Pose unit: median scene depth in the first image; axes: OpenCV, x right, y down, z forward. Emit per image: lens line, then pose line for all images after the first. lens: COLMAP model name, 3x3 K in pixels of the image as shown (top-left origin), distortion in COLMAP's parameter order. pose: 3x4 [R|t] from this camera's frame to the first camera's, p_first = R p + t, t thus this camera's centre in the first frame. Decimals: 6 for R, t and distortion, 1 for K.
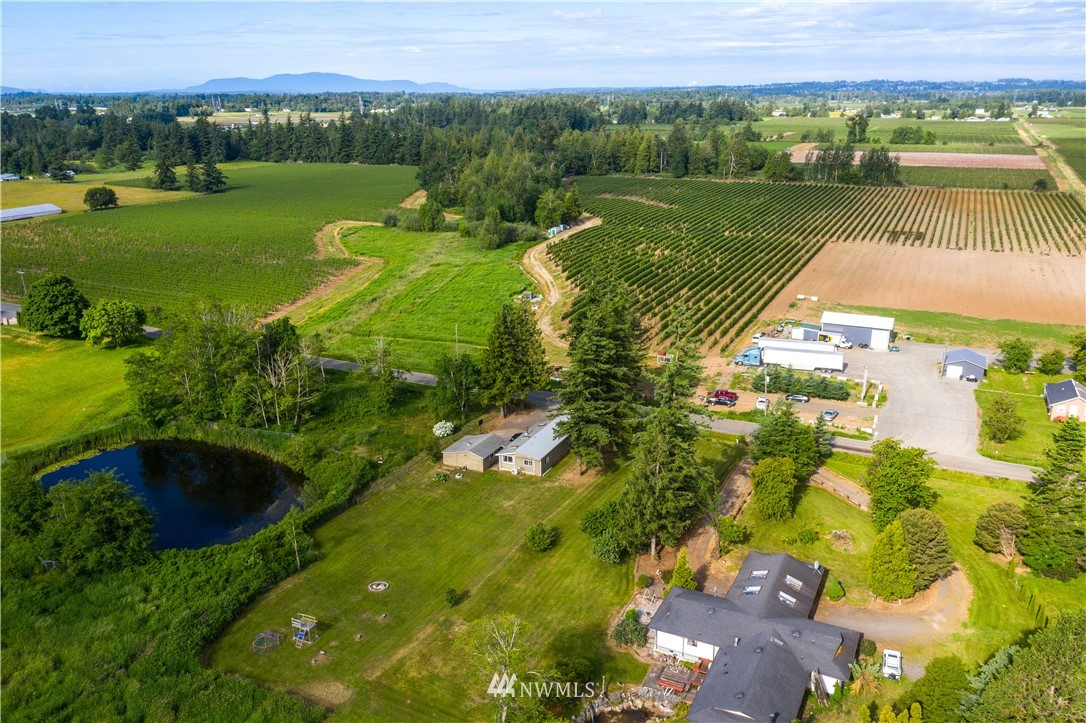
lens RADIAL K [[856.6, 0, 543.0], [0, 856.6, 361.5], [0, 0, 1]] dist [-0.019751, 0.010136]
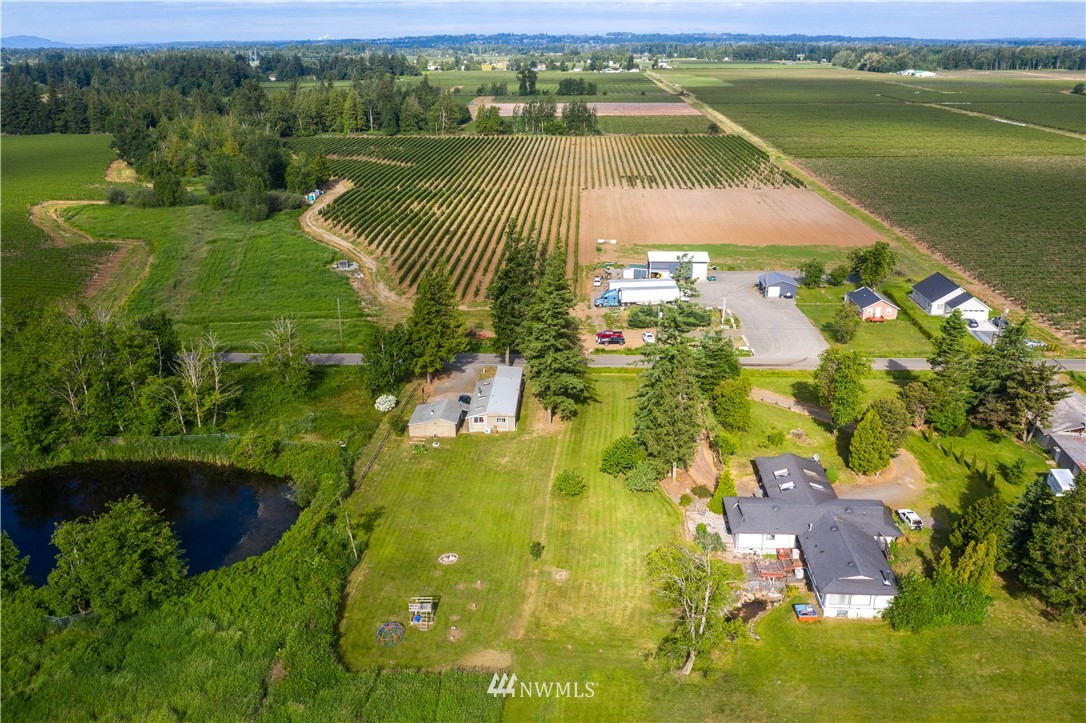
lens RADIAL K [[856.6, 0, 543.0], [0, 856.6, 361.5], [0, 0, 1]] dist [-0.019751, 0.010136]
pose [[0.918850, -0.136372, 0.370294, -0.231981], [0.118101, 0.990410, 0.071692, -0.013171], [-0.376519, -0.022142, 0.926144, 0.018732]]
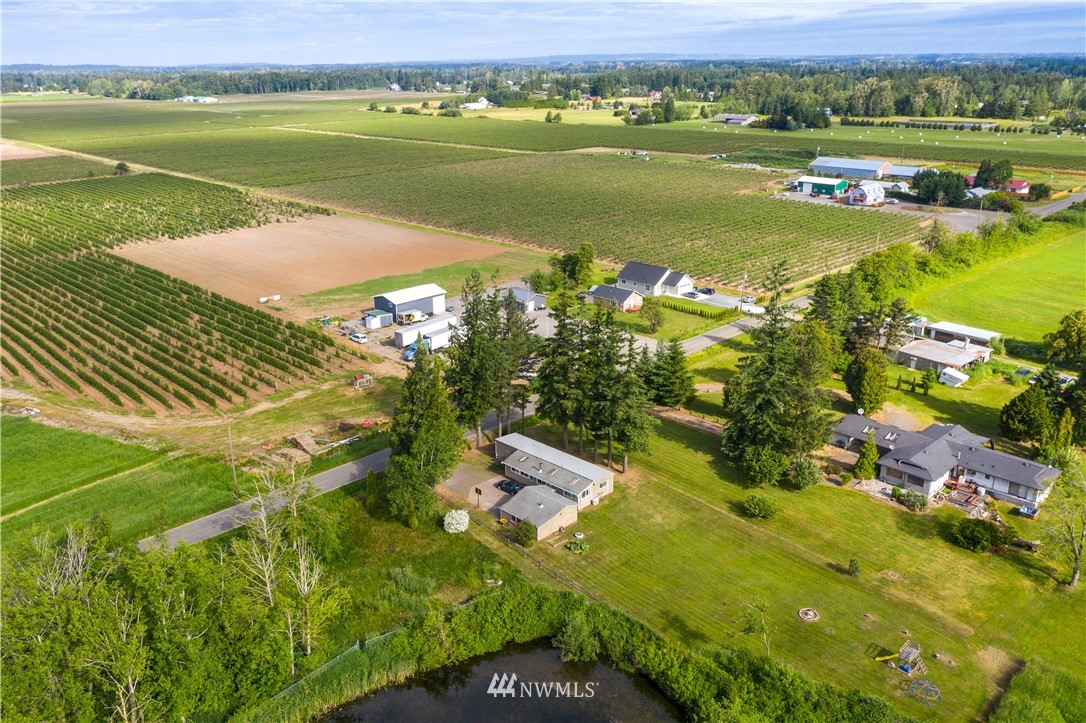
lens RADIAL K [[856.6, 0, 543.0], [0, 856.6, 361.5], [0, 0, 1]] dist [-0.019751, 0.010136]
pose [[0.341624, -0.309469, 0.887424, -0.554204], [0.294075, 0.932017, 0.211812, -0.149667], [-0.892644, 0.188609, 0.409407, 0.433937]]
